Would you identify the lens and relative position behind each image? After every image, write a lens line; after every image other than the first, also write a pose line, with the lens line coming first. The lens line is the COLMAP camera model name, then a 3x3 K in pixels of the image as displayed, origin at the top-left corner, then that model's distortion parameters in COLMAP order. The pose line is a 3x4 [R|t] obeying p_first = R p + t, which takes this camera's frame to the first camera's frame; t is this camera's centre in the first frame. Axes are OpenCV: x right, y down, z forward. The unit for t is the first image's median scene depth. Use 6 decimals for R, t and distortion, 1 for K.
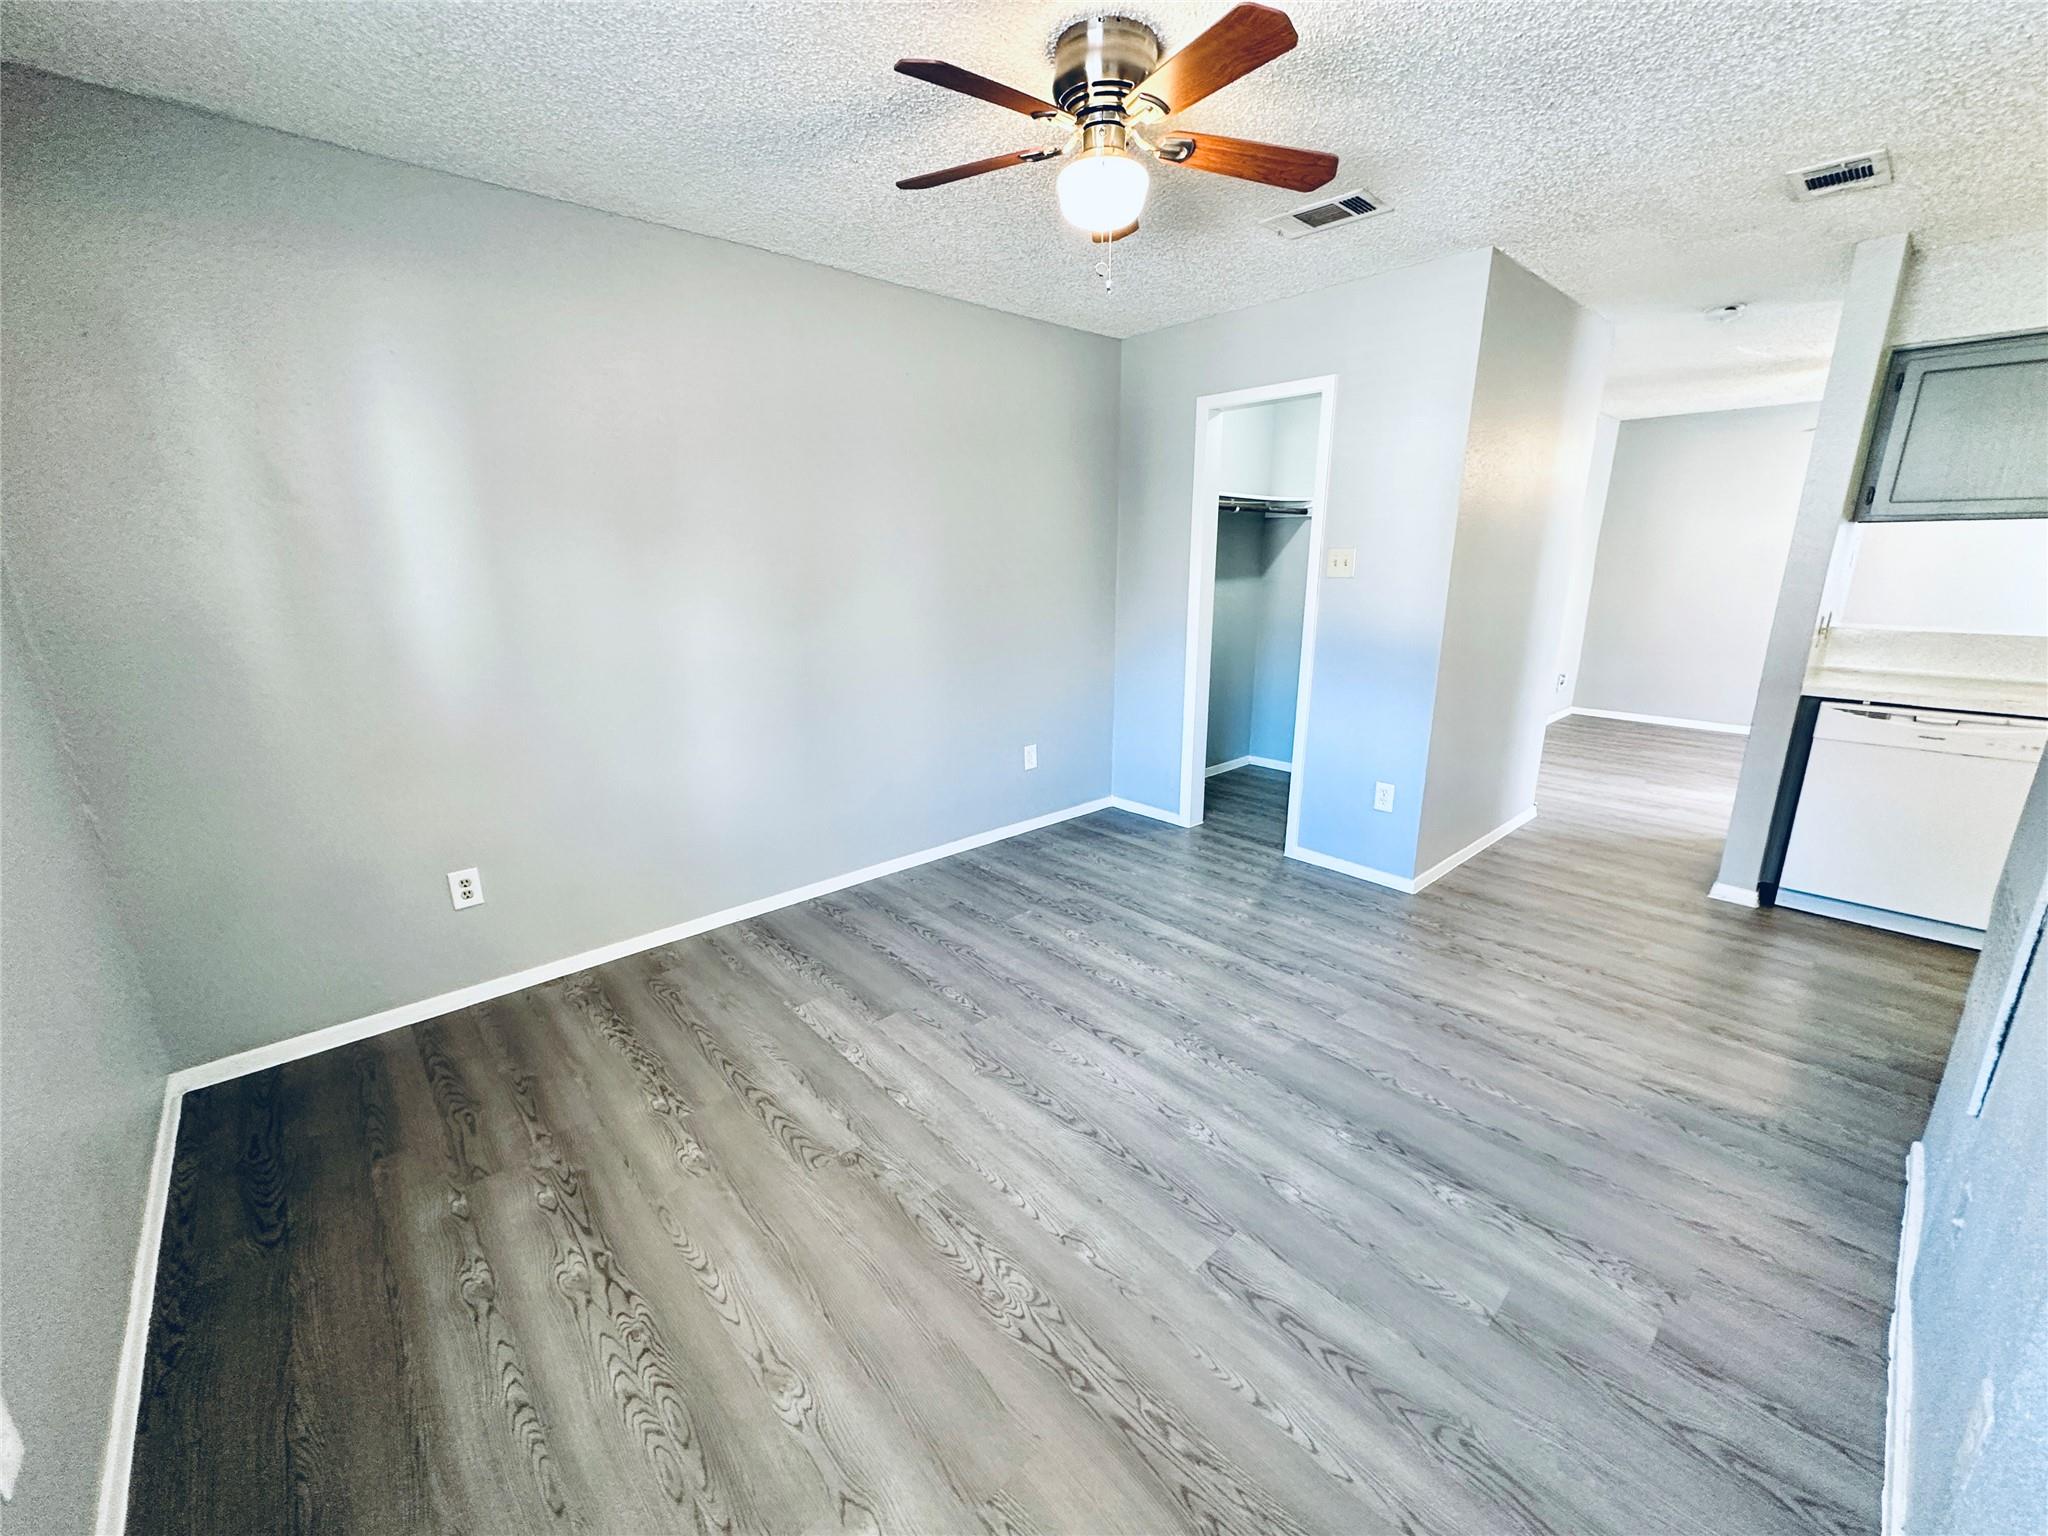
lens RADIAL K [[811.8, 0, 1024.0], [0, 811.8, 768.0], [0, 0, 1]] dist [0.000411, -0.000137]
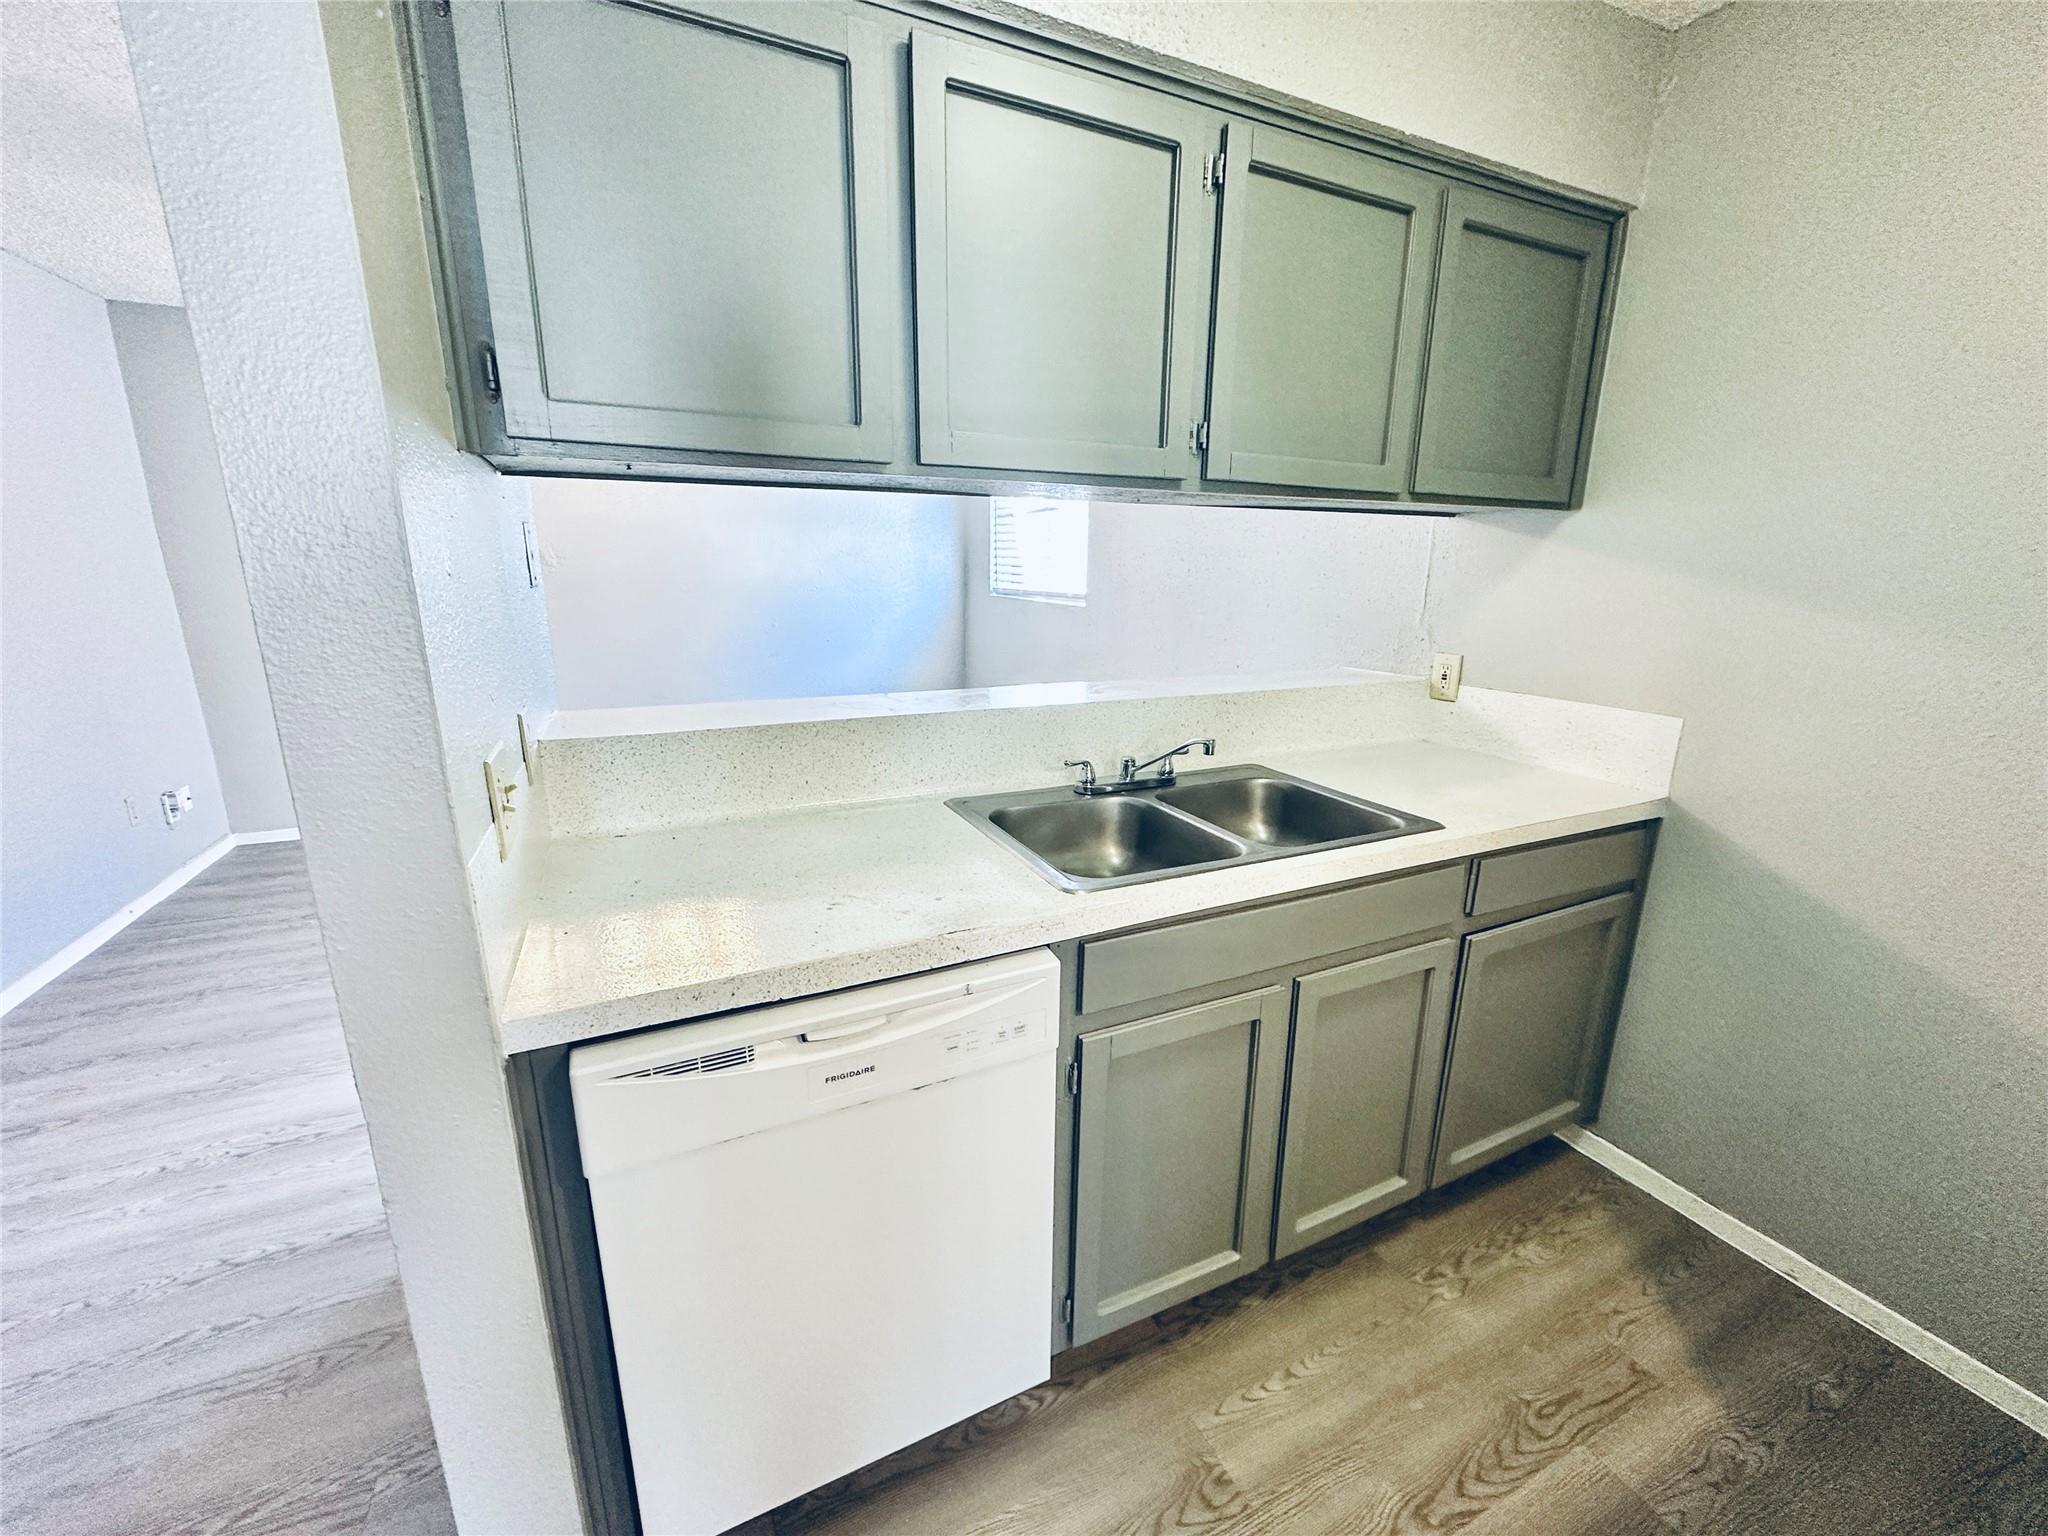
lens RADIAL K [[811.8, 0, 1024.0], [0, 811.8, 768.0], [0, 0, 1]] dist [0.000411, -0.000137]
pose [[0.292439, -0.226694, 0.929026, 1.092919], [0.234168, 0.958895, 0.160271, -0.265971], [-0.927170, 0.170679, 0.333502, 1.024443]]
